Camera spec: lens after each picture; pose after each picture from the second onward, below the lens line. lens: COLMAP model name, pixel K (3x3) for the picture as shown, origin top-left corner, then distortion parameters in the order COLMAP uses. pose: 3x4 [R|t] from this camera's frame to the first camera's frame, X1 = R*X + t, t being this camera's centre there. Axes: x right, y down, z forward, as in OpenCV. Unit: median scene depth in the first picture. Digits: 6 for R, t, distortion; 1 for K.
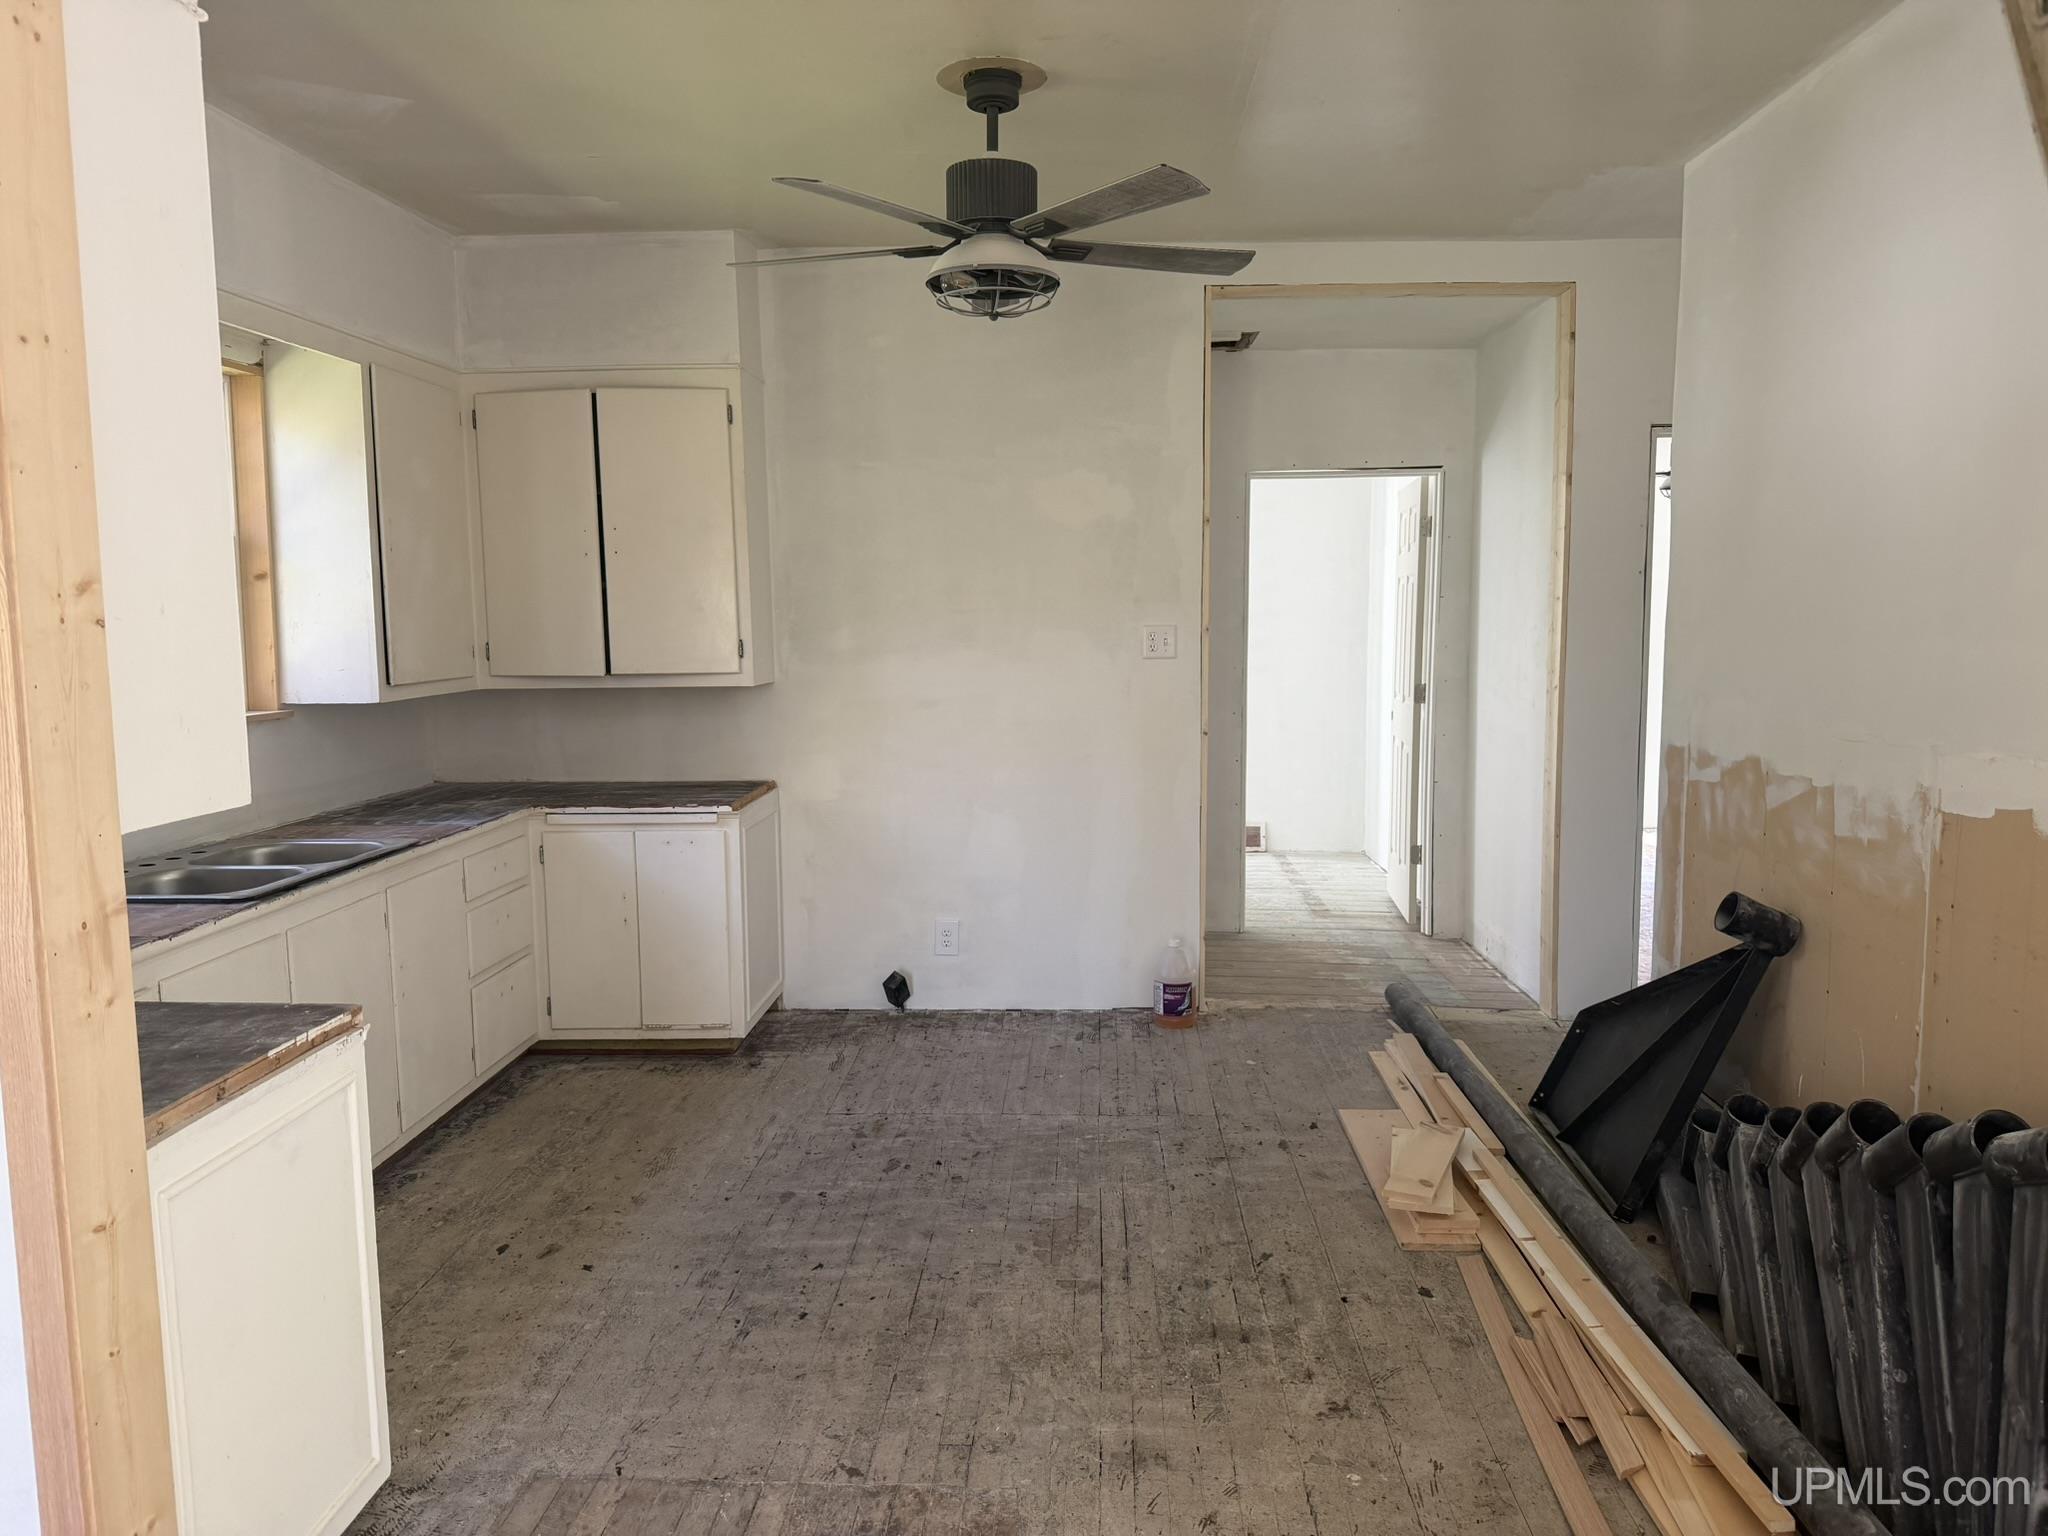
lens RADIAL K [[1435.2, 0, 1025.8], [0, 1435.2, 773.1], [0, 0, 1]] dist [0.105275, -0.139758]
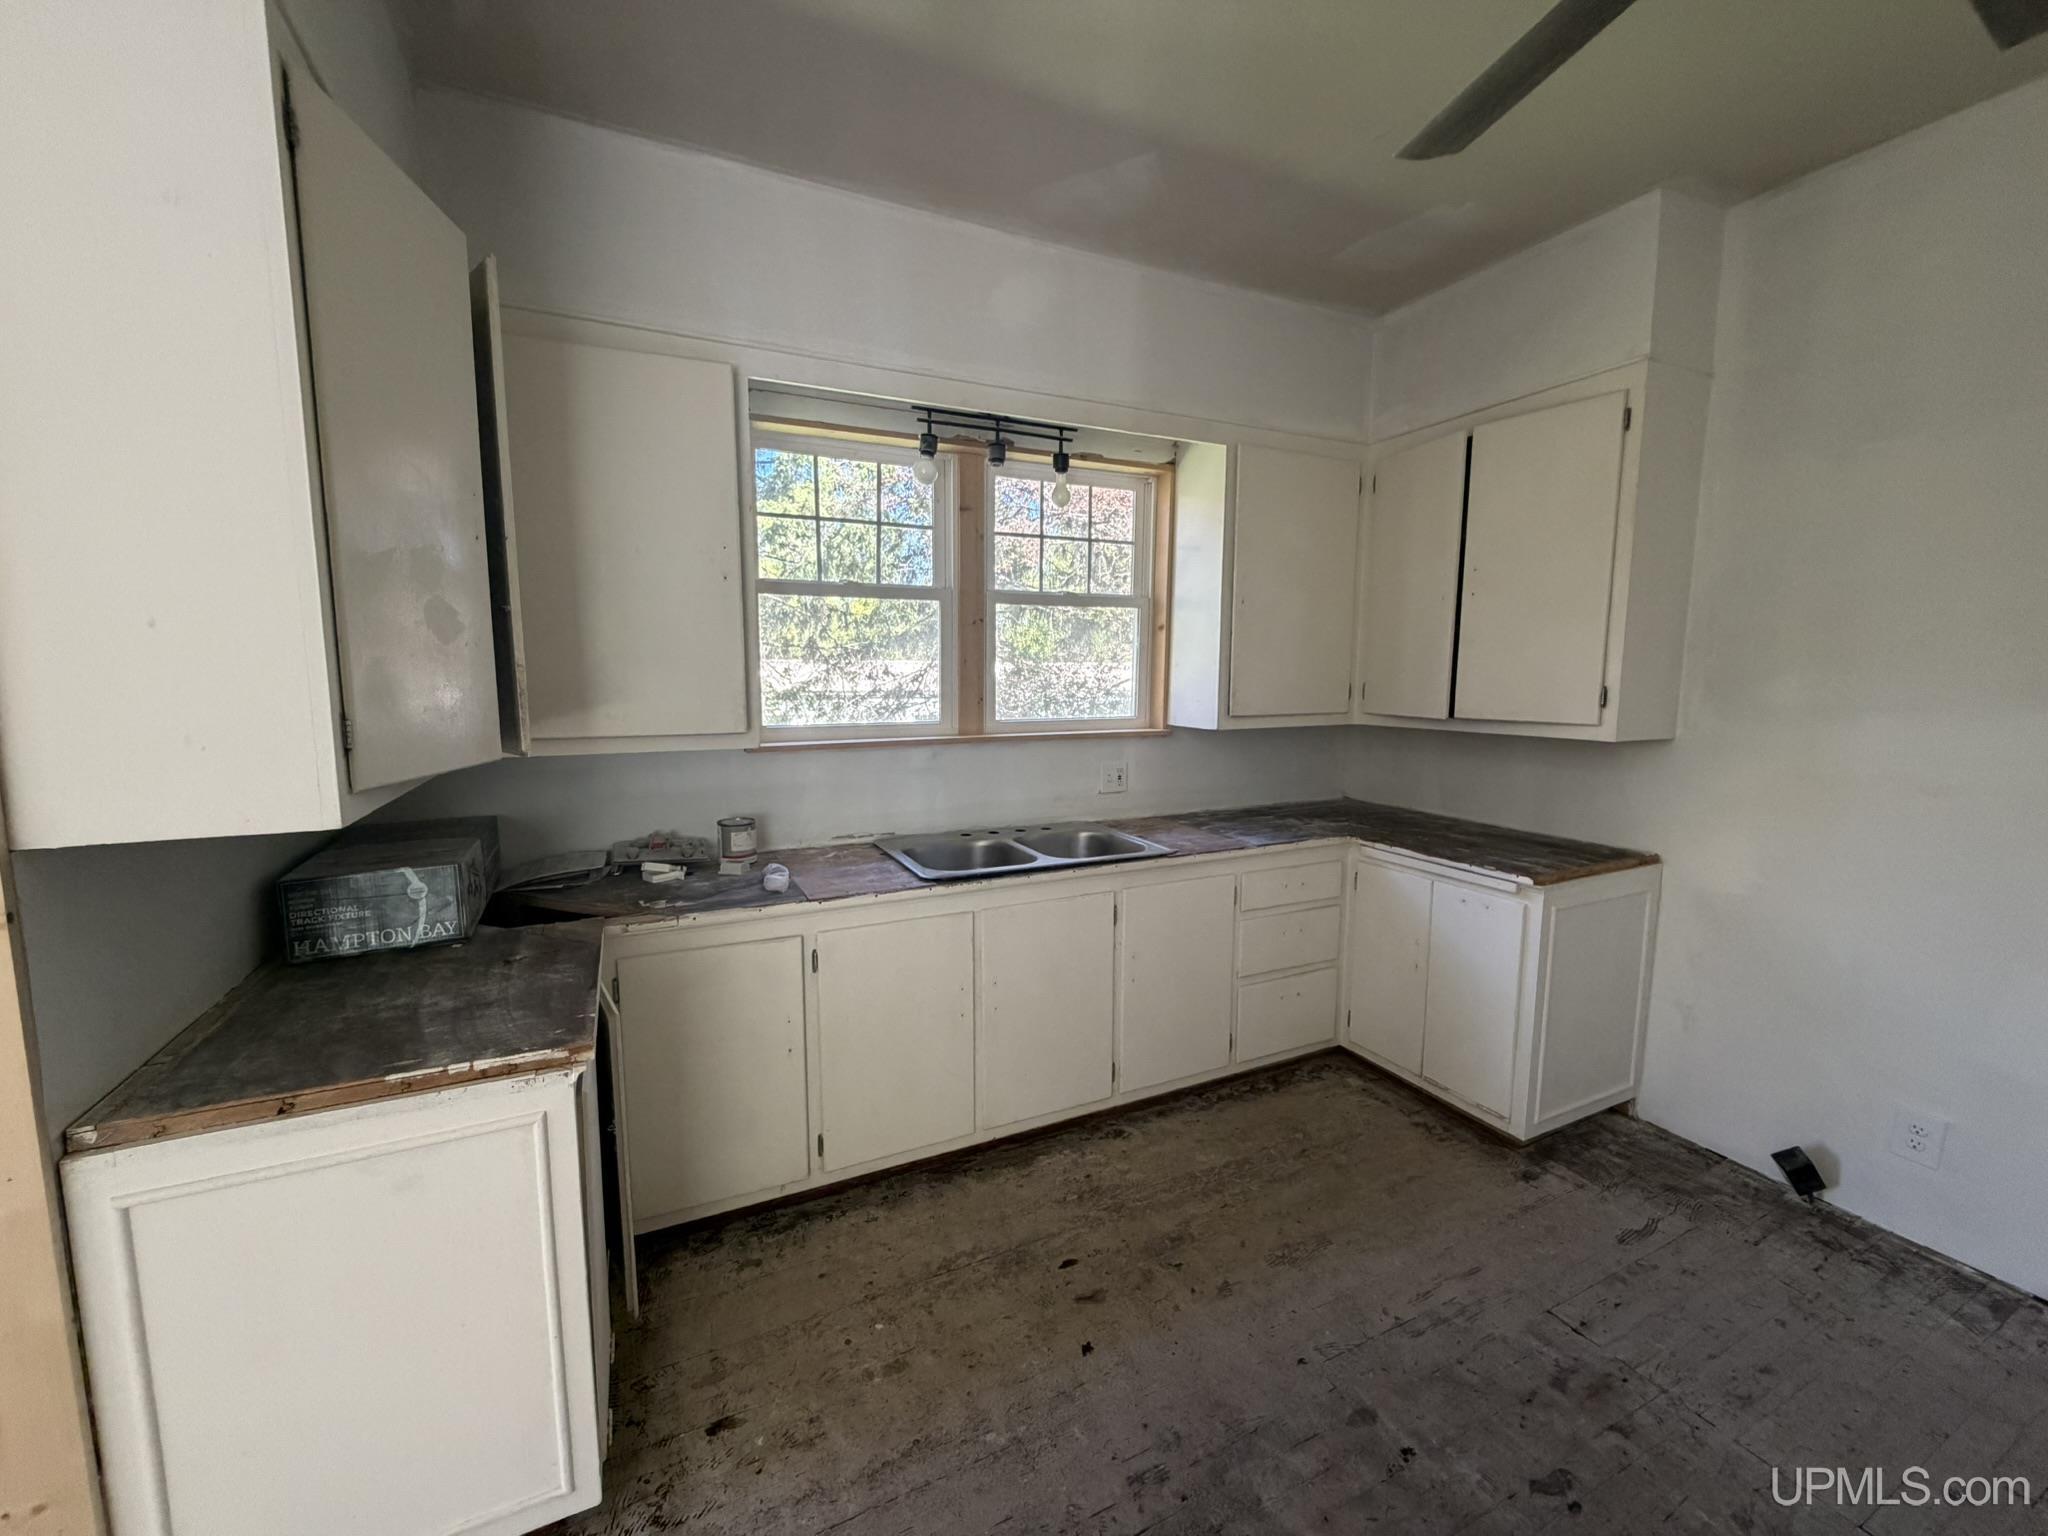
lens RADIAL K [[814.0, 0, 1024.0], [0, 814.0, 768.0], [0, 0, 1]] dist [0.000511, 0.000325]
pose [[0.478197, 0.118838, -0.870175, 0.065460], [-0.107702, 0.991260, 0.076187, -0.047375], [0.871624, 0.057287, 0.486816, 0.498077]]
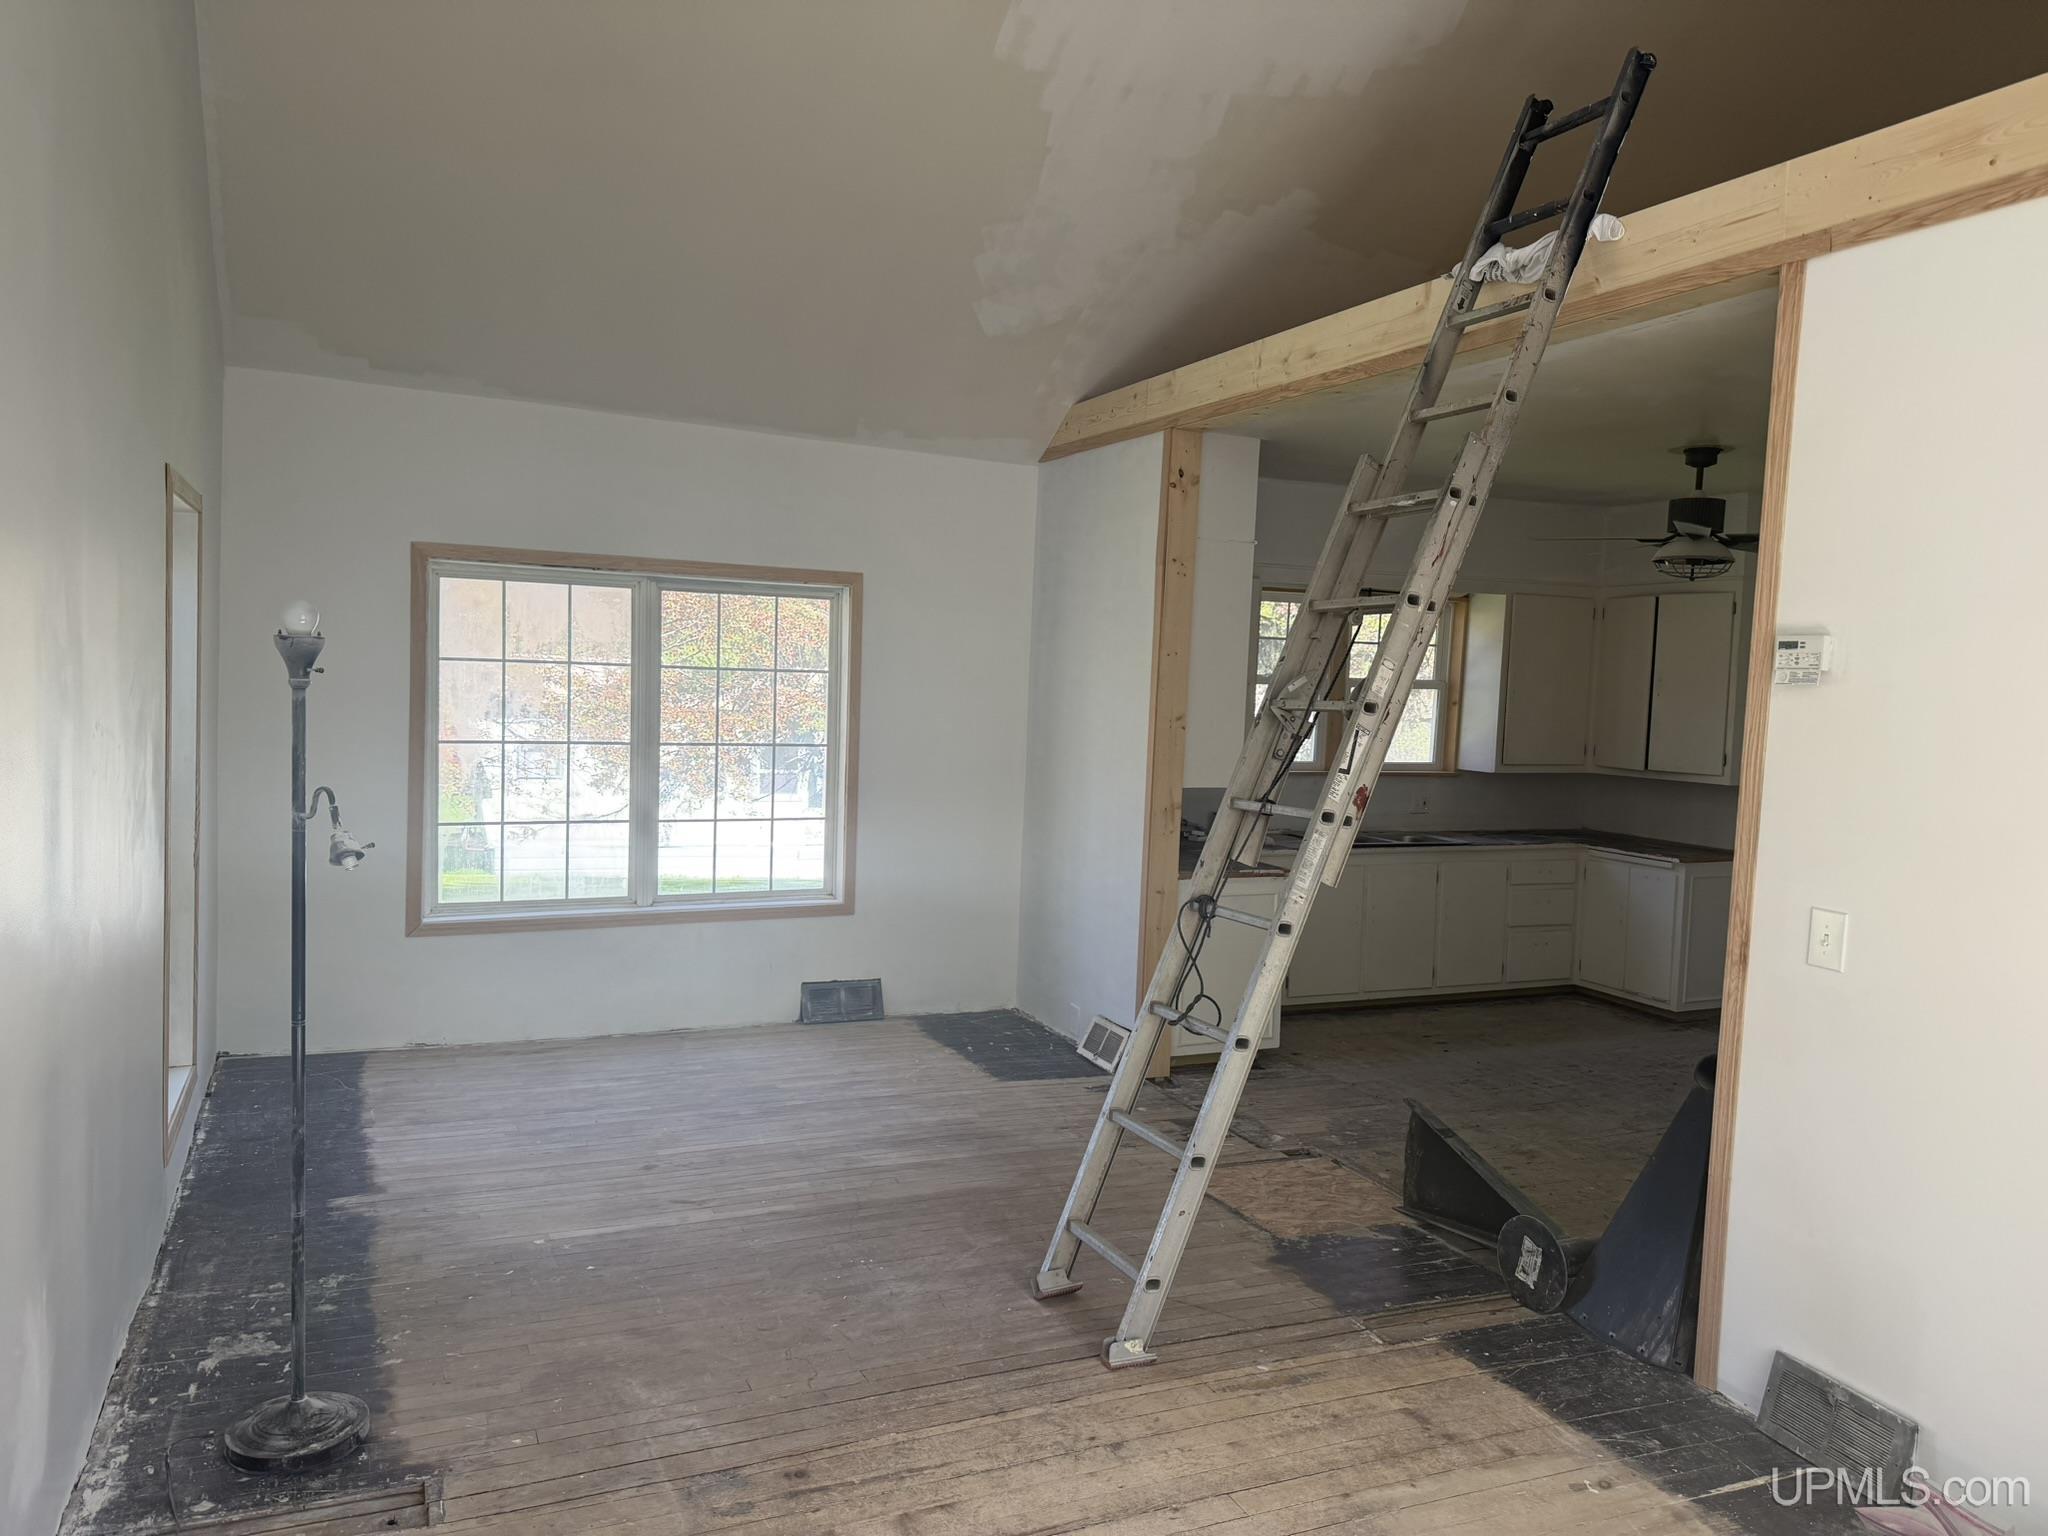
lens RADIAL K [[1435.2, 0, 1025.8], [0, 1435.2, 773.1], [0, 0, 1]] dist [0.105275, -0.139758]
pose [[0.457028, 0.087753, -0.885113, 0.861031], [-0.139682, 0.989855, 0.026012, -0.011350], [0.878416, 0.111746, 0.464648, -0.361577]]
